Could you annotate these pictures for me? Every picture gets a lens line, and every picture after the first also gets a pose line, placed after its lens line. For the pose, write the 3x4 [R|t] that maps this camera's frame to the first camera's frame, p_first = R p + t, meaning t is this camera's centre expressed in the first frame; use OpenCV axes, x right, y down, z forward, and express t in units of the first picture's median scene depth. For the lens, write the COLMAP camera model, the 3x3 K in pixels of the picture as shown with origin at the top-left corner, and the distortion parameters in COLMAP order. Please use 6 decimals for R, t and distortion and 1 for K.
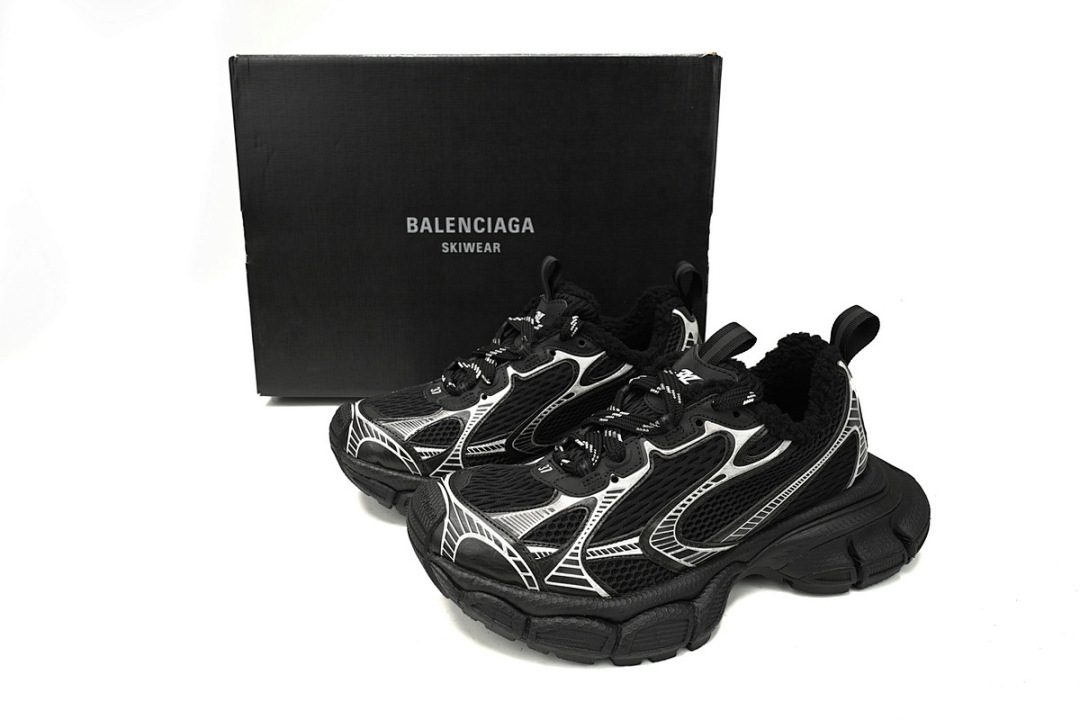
lens RADIAL K [[730.1, 0, 540.0], [0, 730.1, 360.0], [0, 0, 1]] dist [0.000742, 0.000388]
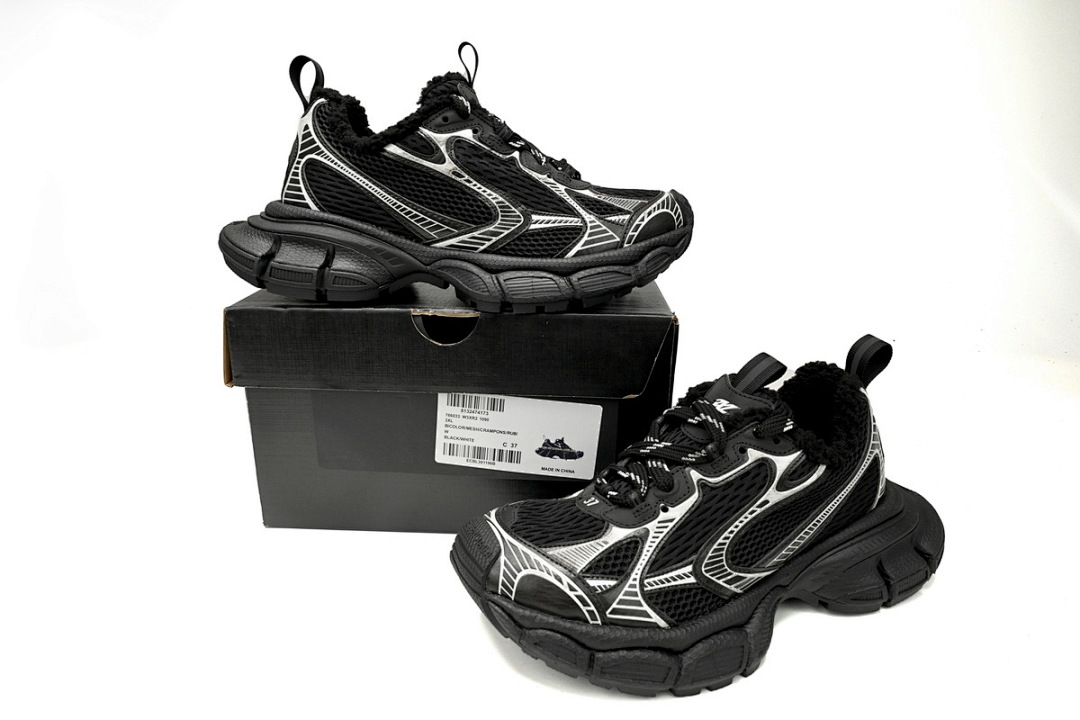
lens RADIAL K [[730.1, 0, 540.0], [0, 730.1, 360.0], [0, 0, 1]] dist [0.000742, 0.000388]
pose [[0.994687, -0.019351, 0.101106, -0.167557], [0.024390, 0.998509, -0.048841, 0.002184], [-0.100010, 0.051047, 0.993676, 0.000768]]
